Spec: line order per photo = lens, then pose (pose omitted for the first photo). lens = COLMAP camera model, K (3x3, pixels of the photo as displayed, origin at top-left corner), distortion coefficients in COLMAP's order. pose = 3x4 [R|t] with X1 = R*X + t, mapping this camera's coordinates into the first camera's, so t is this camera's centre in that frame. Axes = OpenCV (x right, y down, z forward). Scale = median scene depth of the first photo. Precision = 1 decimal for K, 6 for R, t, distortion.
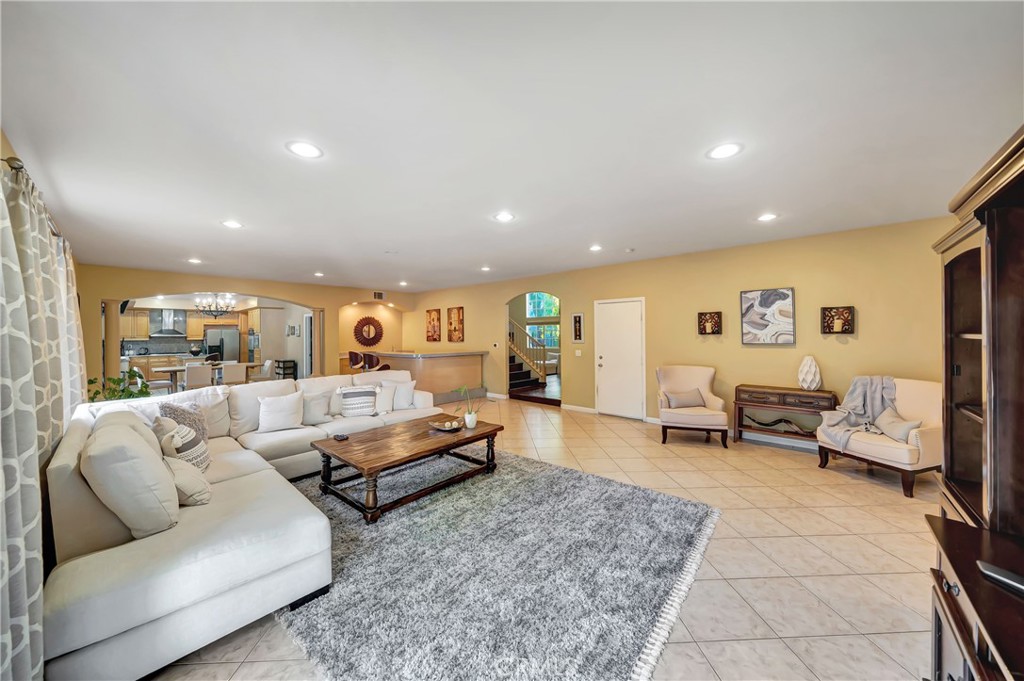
lens RADIAL K [[368.2, 0, 511.5], [0, 368.2, 335.4], [0, 0, 1]] dist [-0.001239, -0.000164]
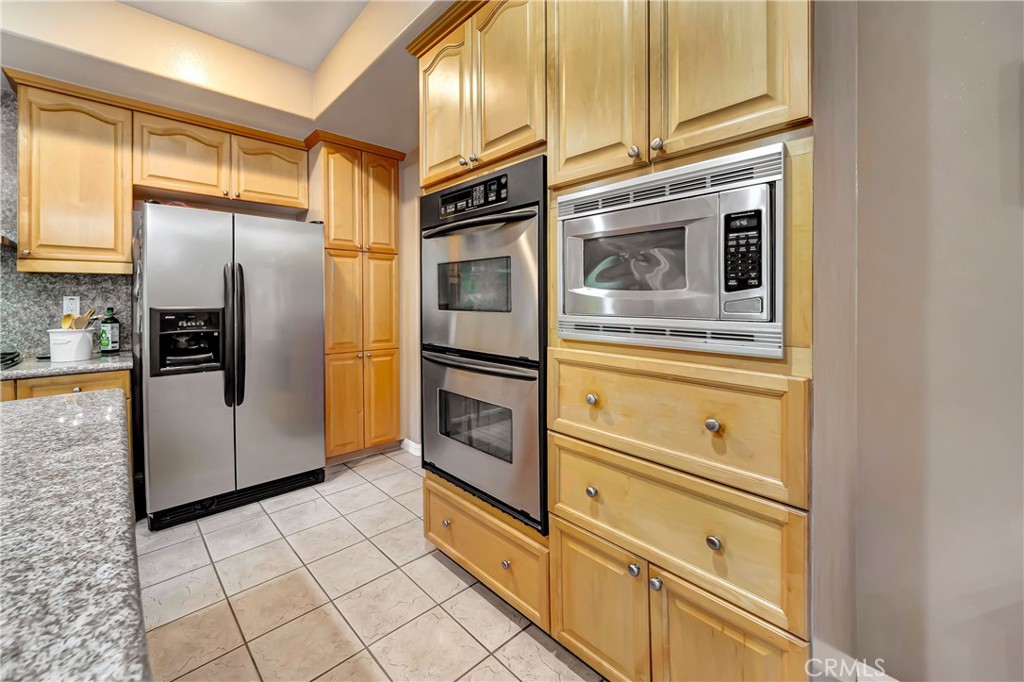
lens RADIAL K [[395.1, 0, 509.5], [0, 395.1, 305.0], [0, 0, 1]] dist [-0.013958, 0.000067]
pose [[0.999040, 0.004823, -0.043535, -0.801018], [-0.004201, 0.999888, 0.014364, 0.027045], [0.043599, -0.014168, 0.998949, 1.011622]]
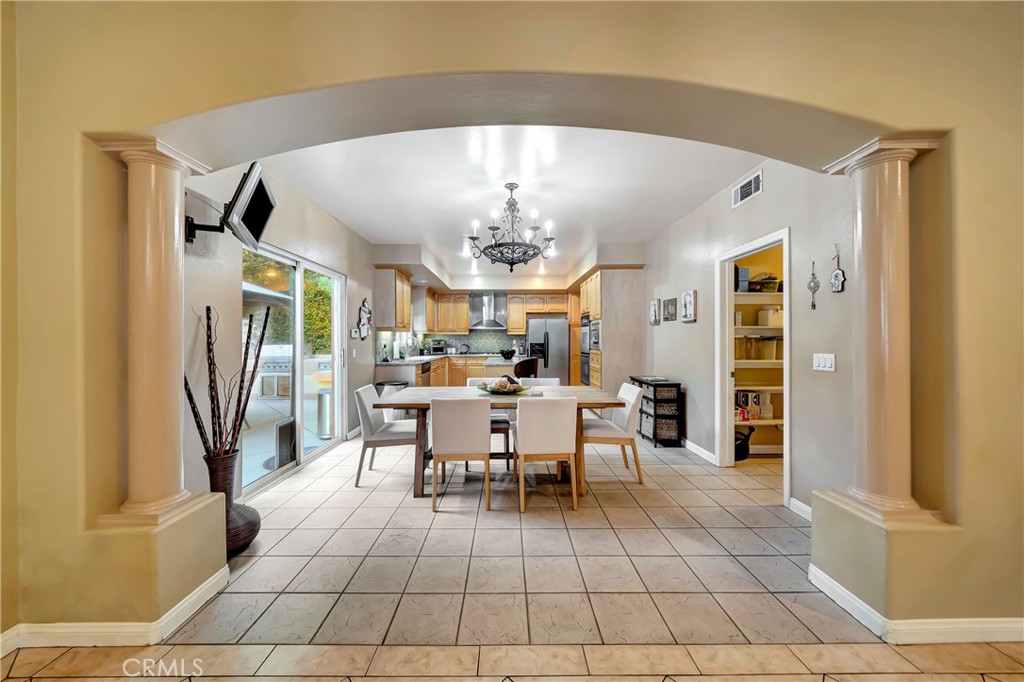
lens RADIAL K [[355.1, 0, 506.2], [0, 355.1, 340.7], [0, 0, 1]] dist [-0.000810, -0.000035]
pose [[0.680095, 0.009632, -0.733061, -0.460995], [-0.005958, 0.999953, 0.007612, 0.022079], [0.733100, -0.000809, 0.680121, 0.638745]]
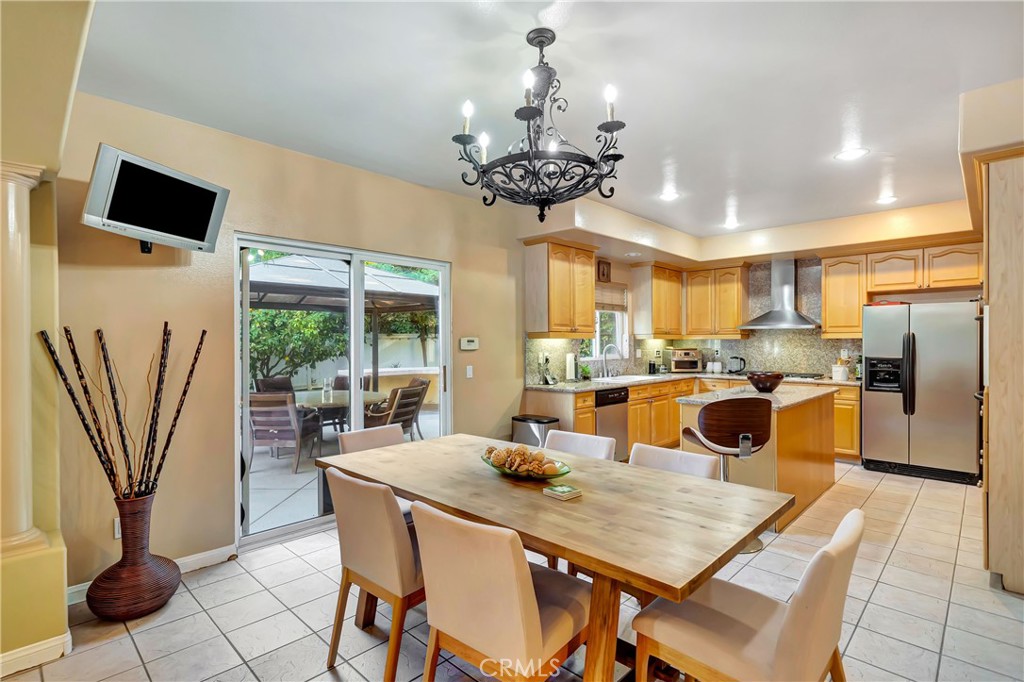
lens RADIAL K [[497.2, 0, 514.0], [0, 497.2, 345.8], [0, 0, 1]] dist [0.001438, 0.000178]
pose [[-0.015040, 0.016907, -0.999744, -0.481388], [0.001738, 0.999856, 0.016883, 0.011909], [0.999885, -0.001484, -0.015067, 0.849471]]
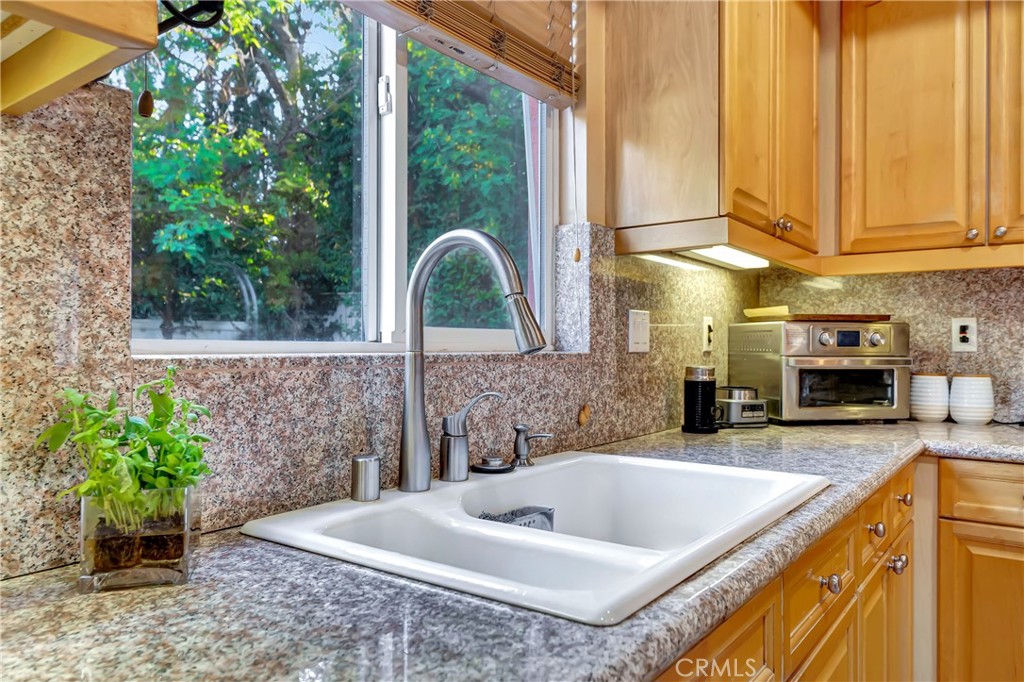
lens RADIAL K [[720.3, 0, 512.0], [0, 720.3, 341.0], [0, 0, 1]] dist [0.000250, 0.000481]
pose [[0.112315, 0.002757, -0.993669, -0.950088], [-0.008756, 0.999960, 0.001785, 0.035580], [0.993634, 0.008501, 0.112335, 0.948654]]
